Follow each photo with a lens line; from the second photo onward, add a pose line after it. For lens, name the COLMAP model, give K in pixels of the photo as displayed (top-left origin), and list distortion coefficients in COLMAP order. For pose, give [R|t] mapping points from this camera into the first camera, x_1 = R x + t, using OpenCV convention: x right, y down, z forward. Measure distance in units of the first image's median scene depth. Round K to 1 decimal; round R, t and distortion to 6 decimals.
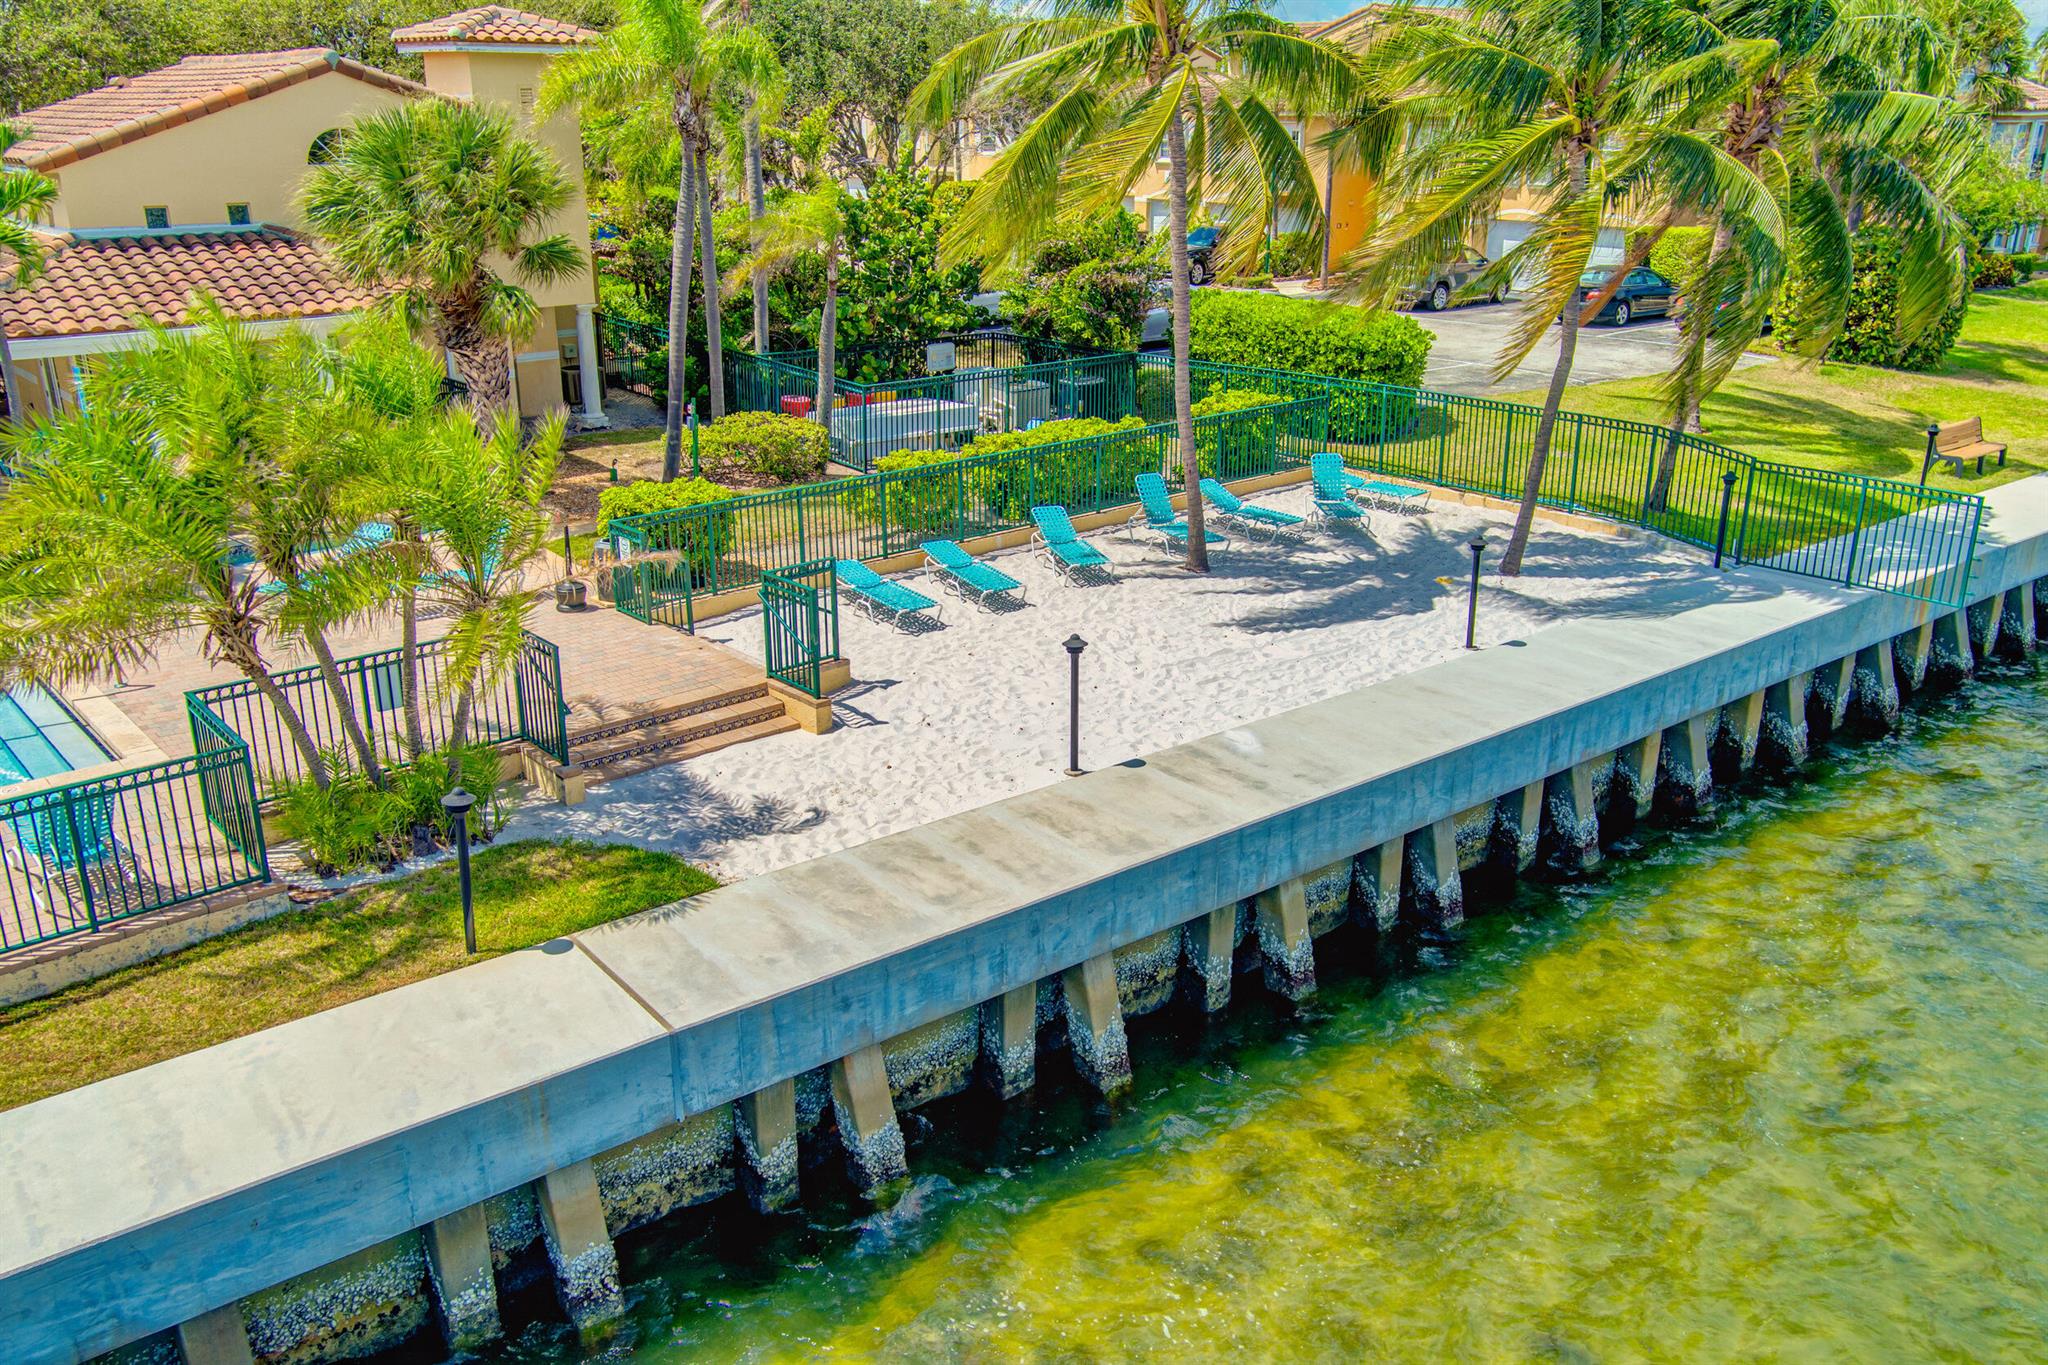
lens RADIAL K [[1631.9, 0, 1024.0], [0, 1631.9, 682.5], [0, 0, 1]] dist [0.002752, 0.008551]
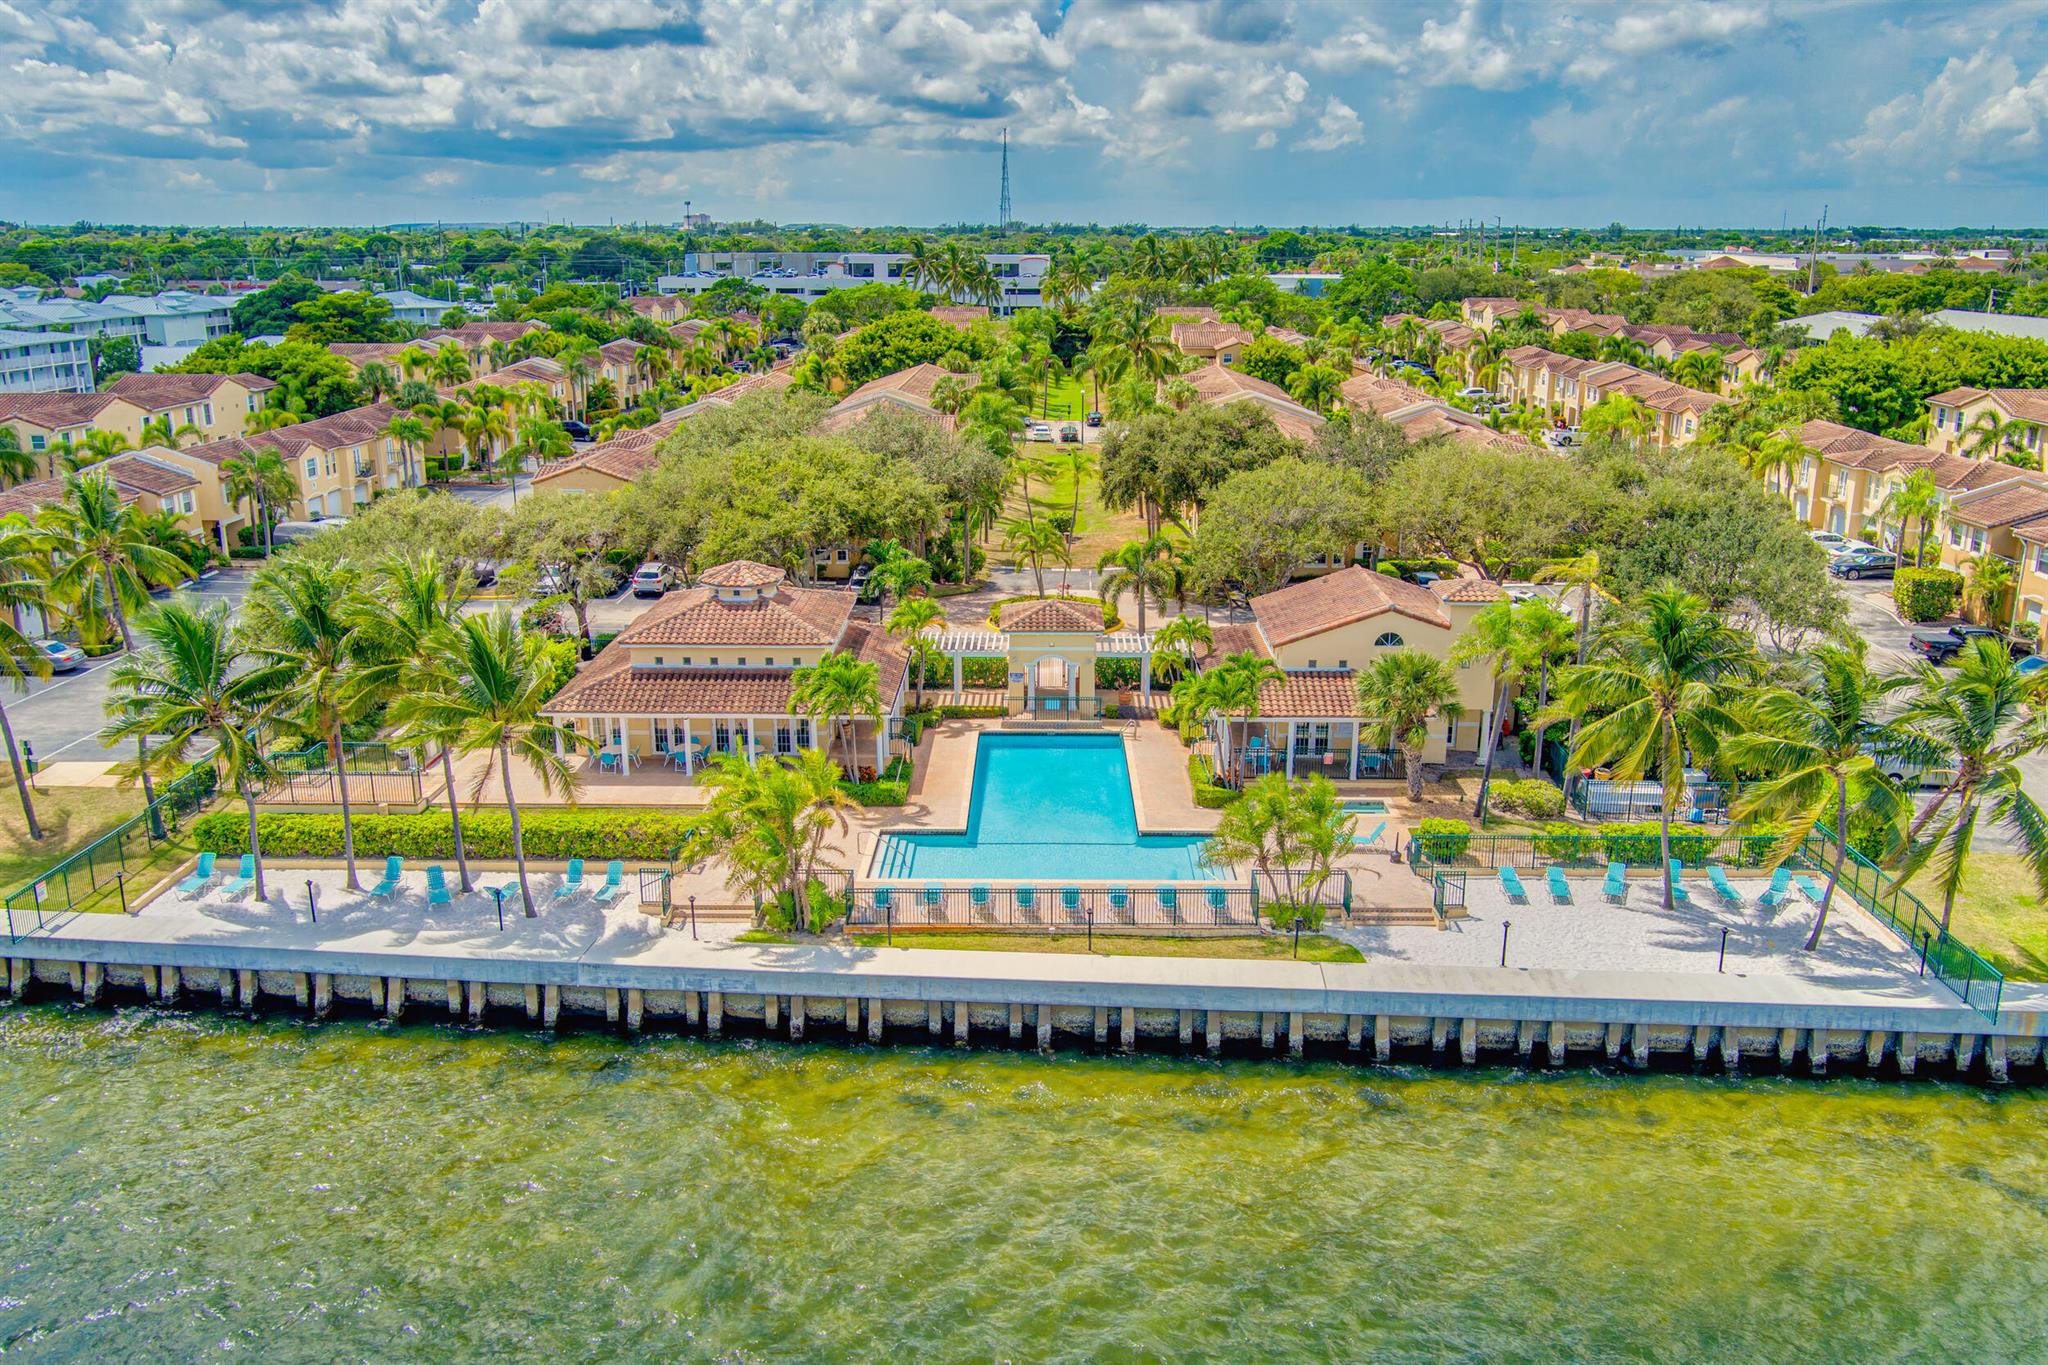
lens RADIAL K [[1631.9, 0, 1024.0], [0, 1631.9, 682.5], [0, 0, 1]] dist [0.002752, 0.008551]
pose [[0.741721, 0.178465, -0.646530, 1.252530], [-0.224210, 0.974470, 0.011768, -0.296165], [0.632124, 0.136230, 0.762798, -1.943529]]
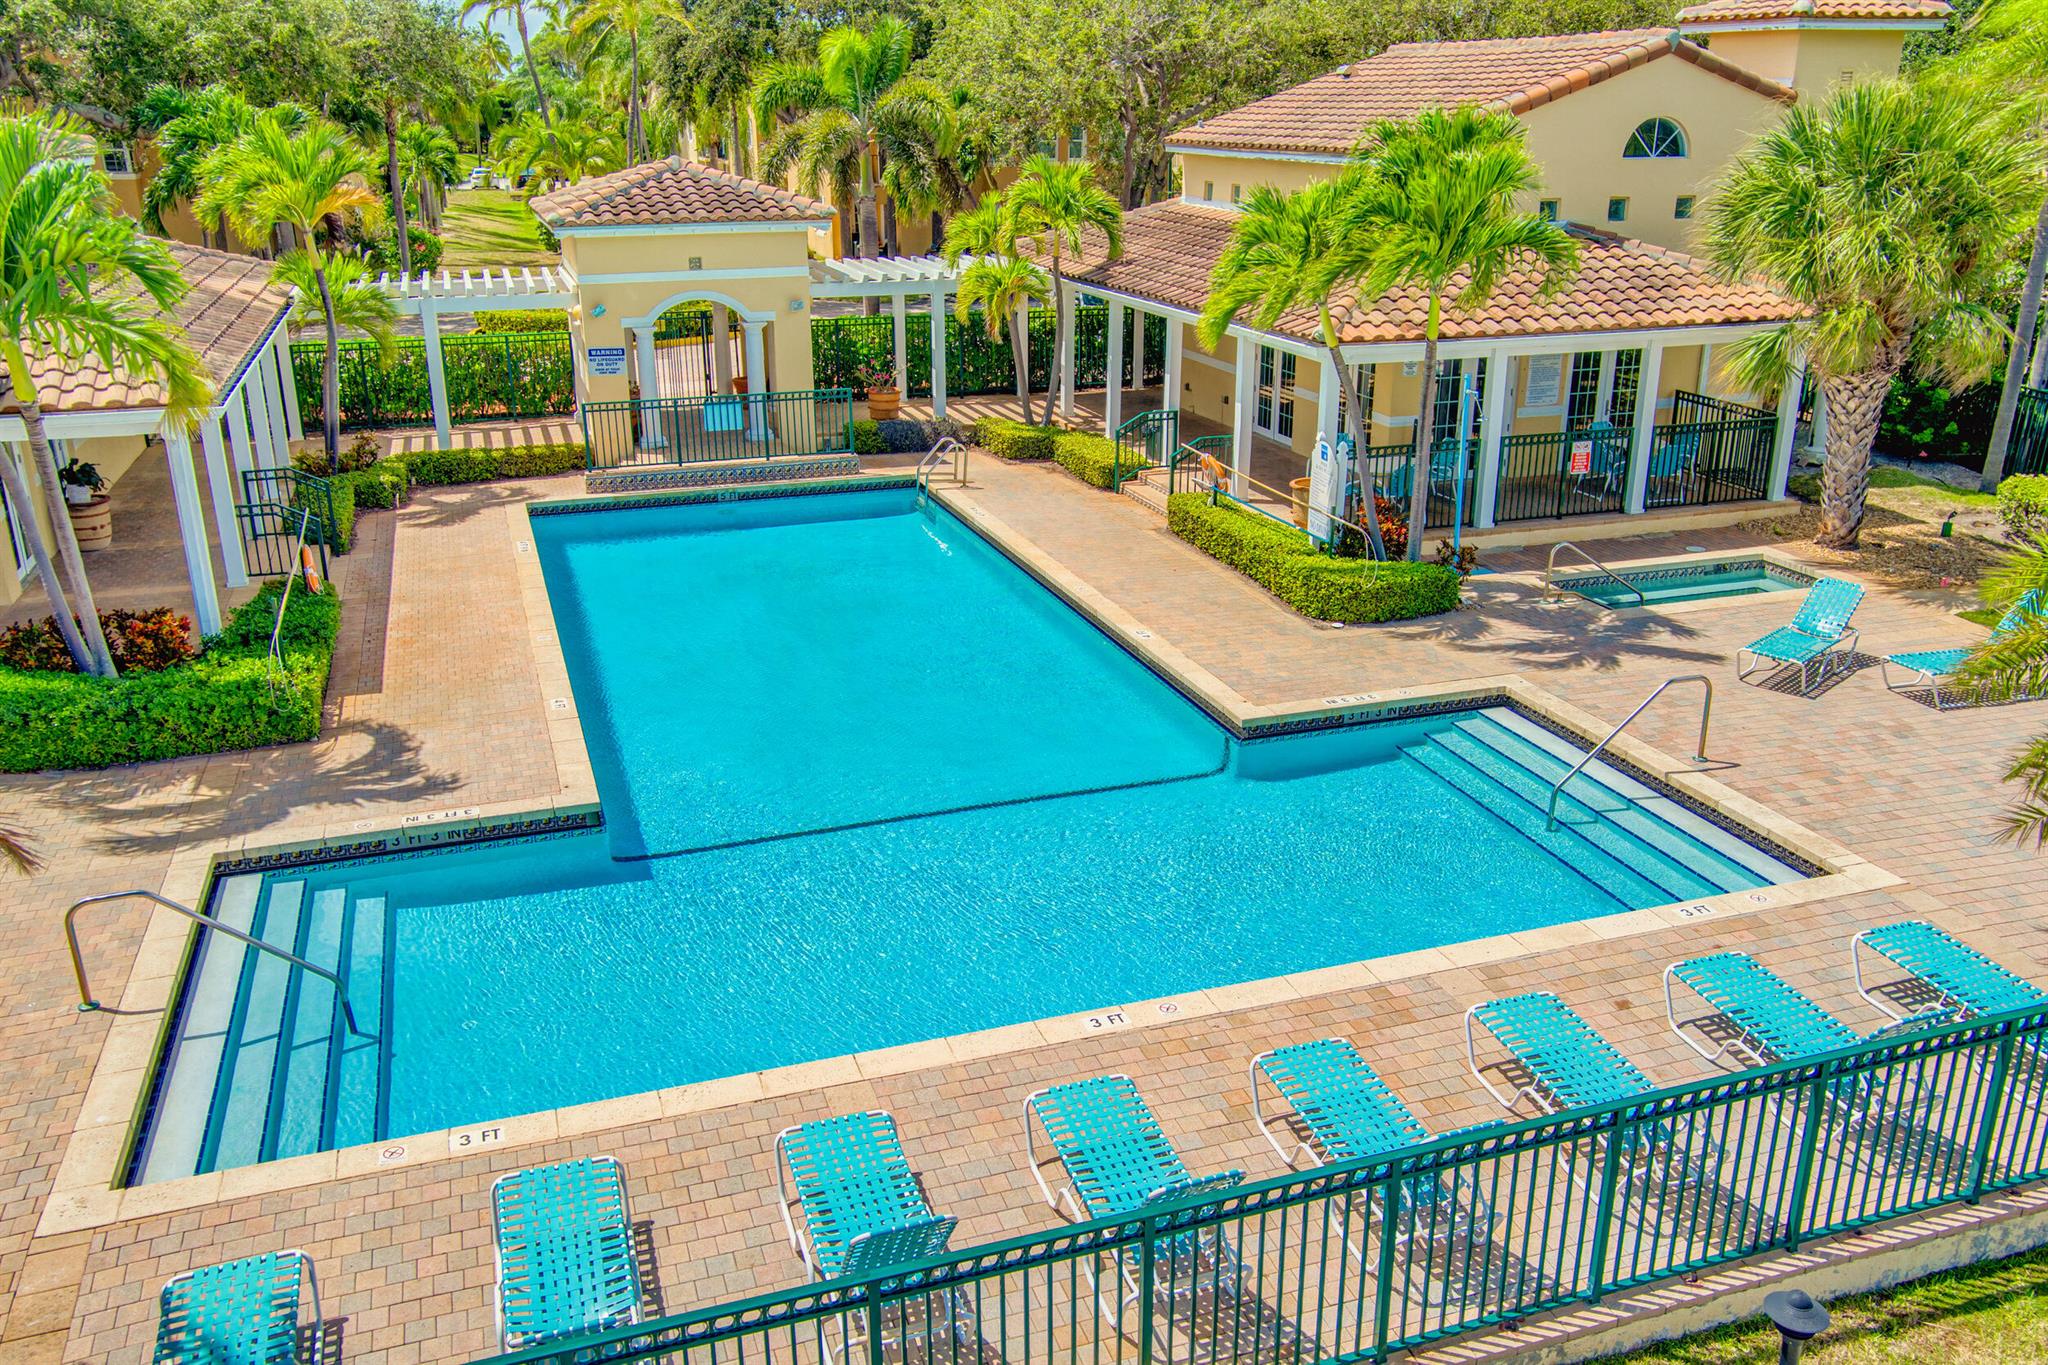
lens RADIAL K [[1631.9, 0, 1024.0], [0, 1631.9, 682.5], [0, 0, 1]] dist [0.002752, 0.008551]
pose [[0.925044, 0.123926, -0.359076, -0.644802], [-0.124295, 0.991998, 0.022155, -0.013911], [0.358948, 0.024137, 0.933046, 0.080244]]
